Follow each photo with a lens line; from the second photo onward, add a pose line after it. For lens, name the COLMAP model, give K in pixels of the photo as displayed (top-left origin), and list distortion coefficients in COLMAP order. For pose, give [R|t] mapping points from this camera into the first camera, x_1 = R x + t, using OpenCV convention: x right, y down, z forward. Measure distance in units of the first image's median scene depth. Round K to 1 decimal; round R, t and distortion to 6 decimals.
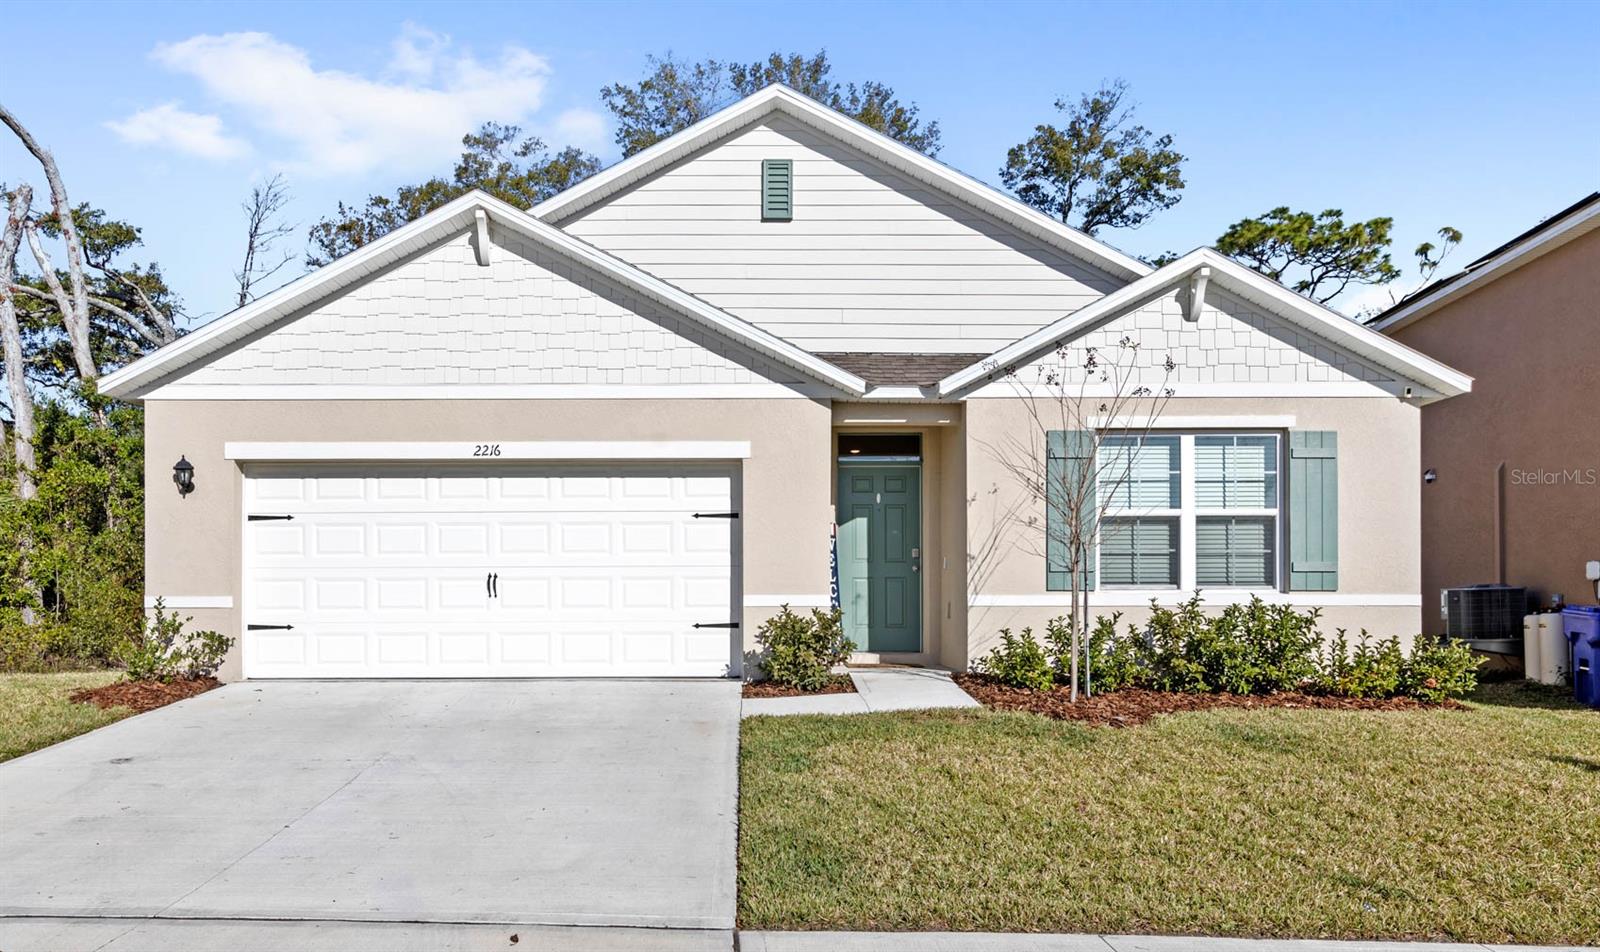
lens RADIAL K [[1131.4, 0, 813.1], [0, 1131.4, 518.0], [0, 0, 1]] dist [0.006005, -0.000434]
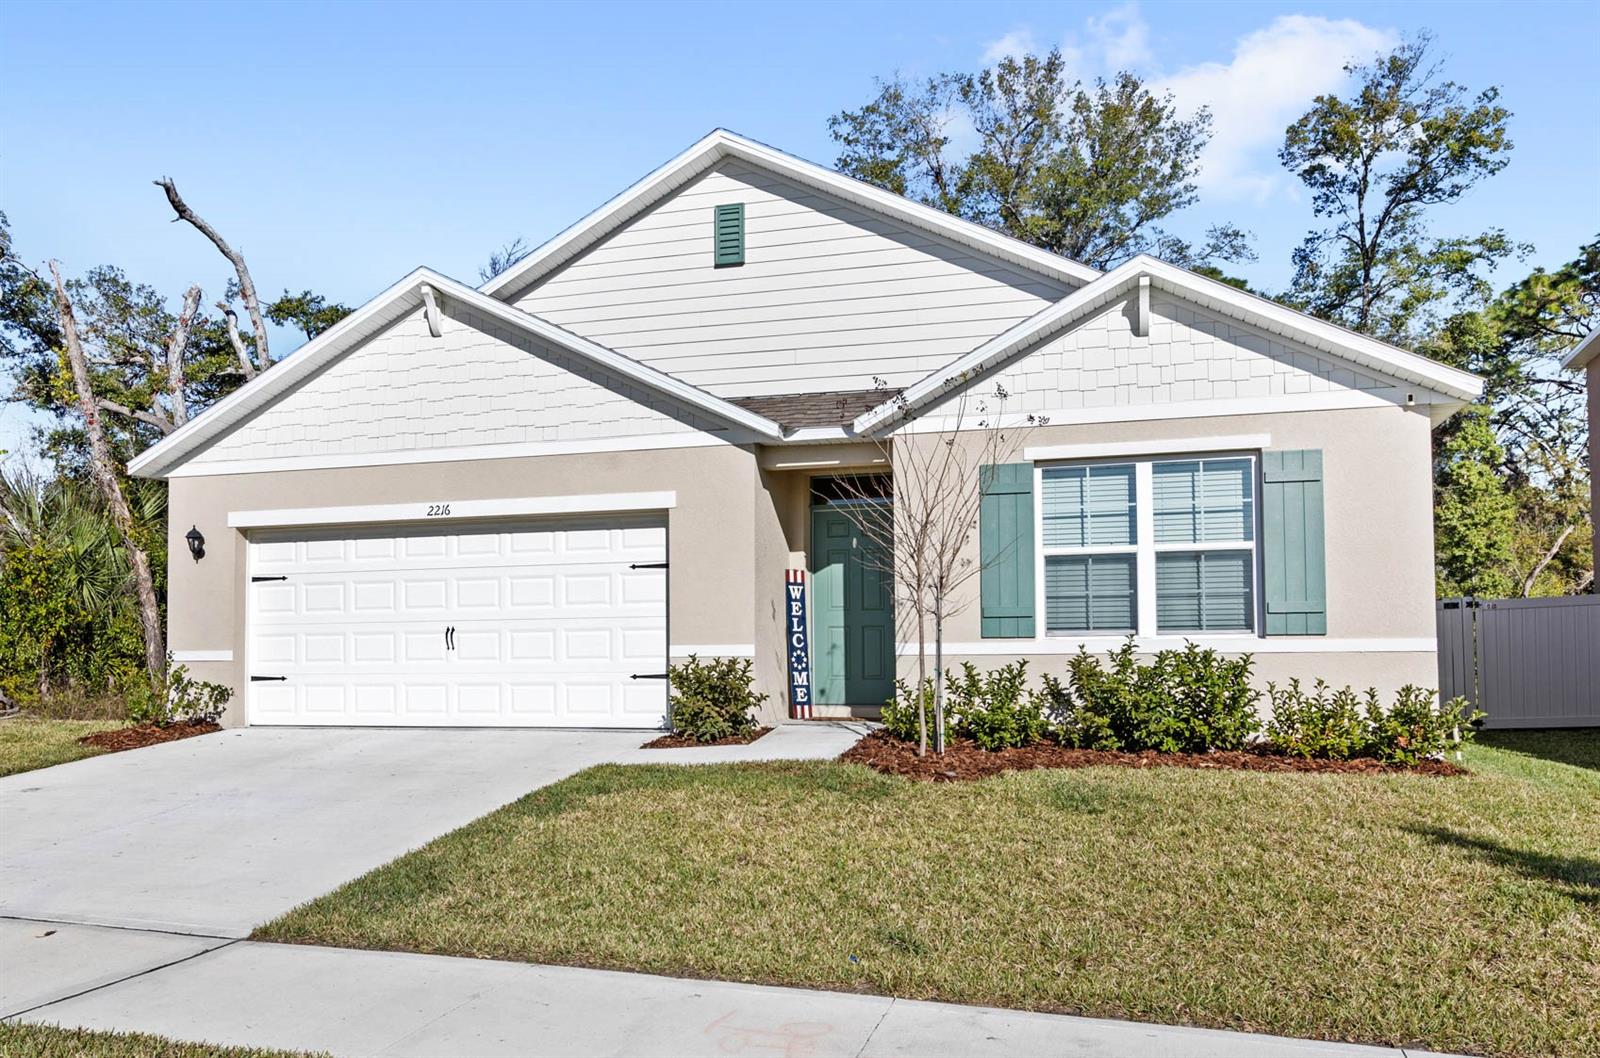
lens RADIAL K [[1242.1, 0, 801.6], [0, 1242.1, 521.0], [0, 0, 1]] dist [0.003342, -0.004811]
pose [[0.960447, -0.036219, -0.276097, 0.349772], [0.026541, 0.998898, -0.038710, 0.004126], [0.277195, 0.029851, 0.960350, -0.019636]]
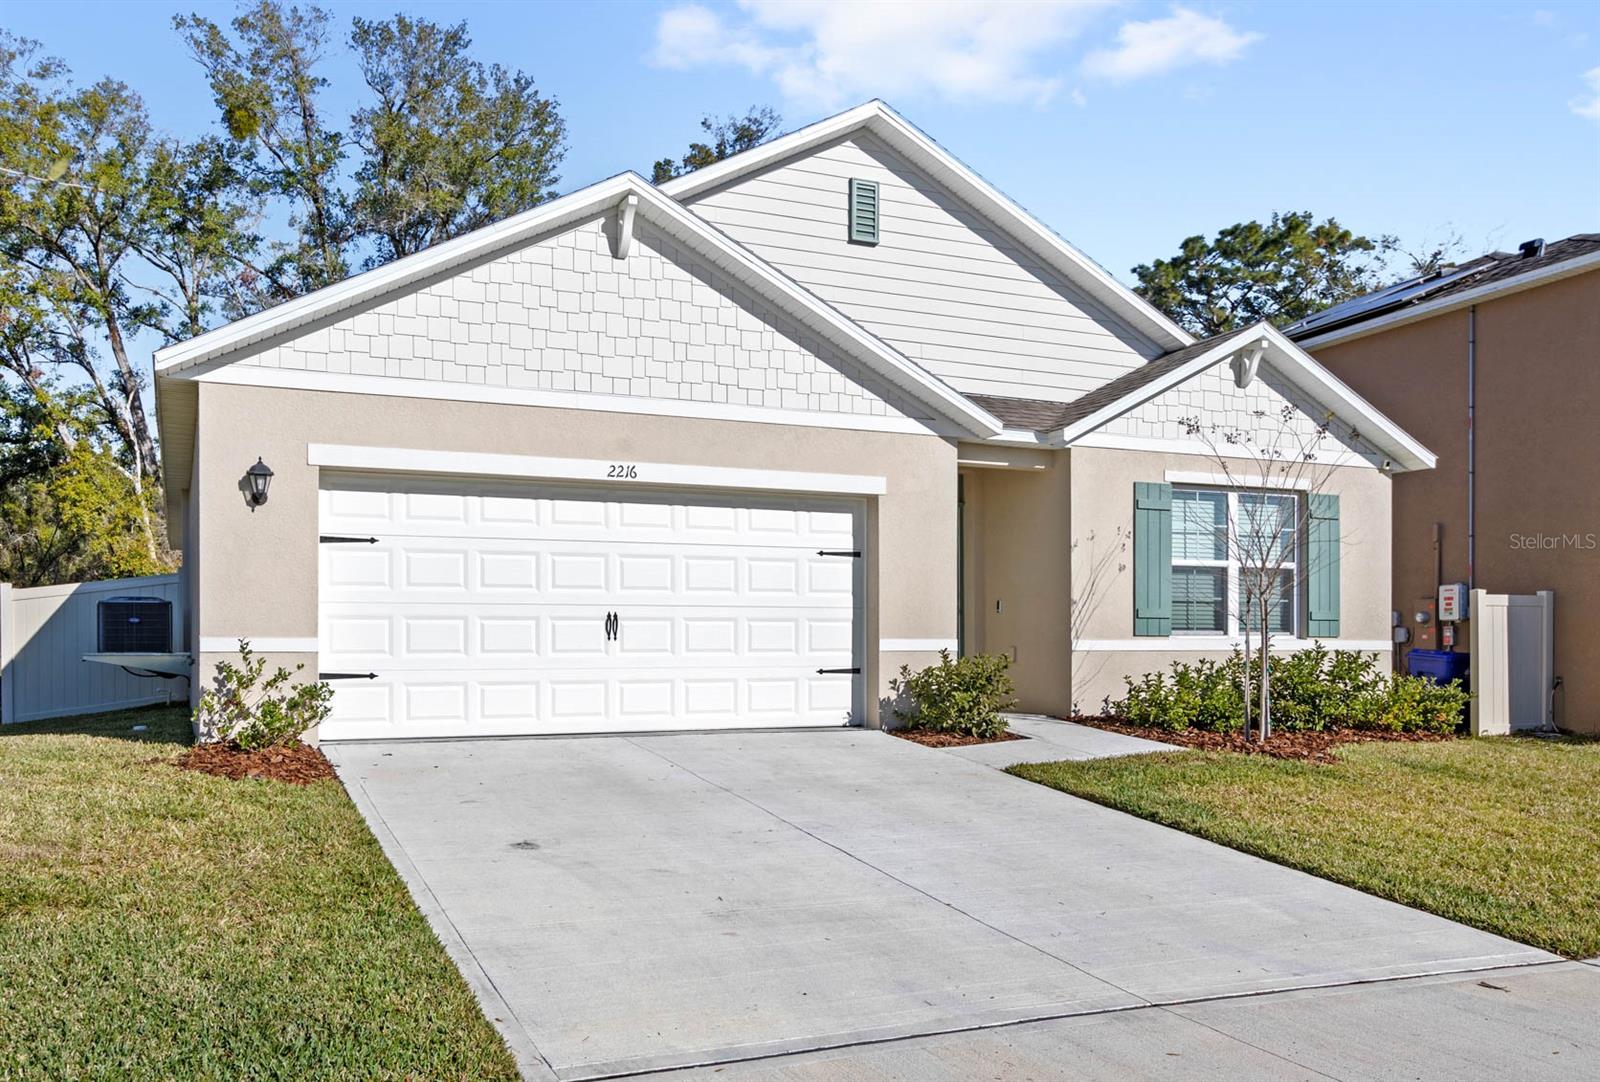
lens RADIAL K [[1203.9, 0, 798.4], [0, 1203.9, 551.0], [0, 0, 1]] dist [0.000982, -0.008417]
pose [[0.928601, 0.031471, 0.369743, -0.491792], [-0.032361, 0.999469, -0.003796, 0.000511], [-0.369666, -0.008441, 0.929126, 0.086499]]
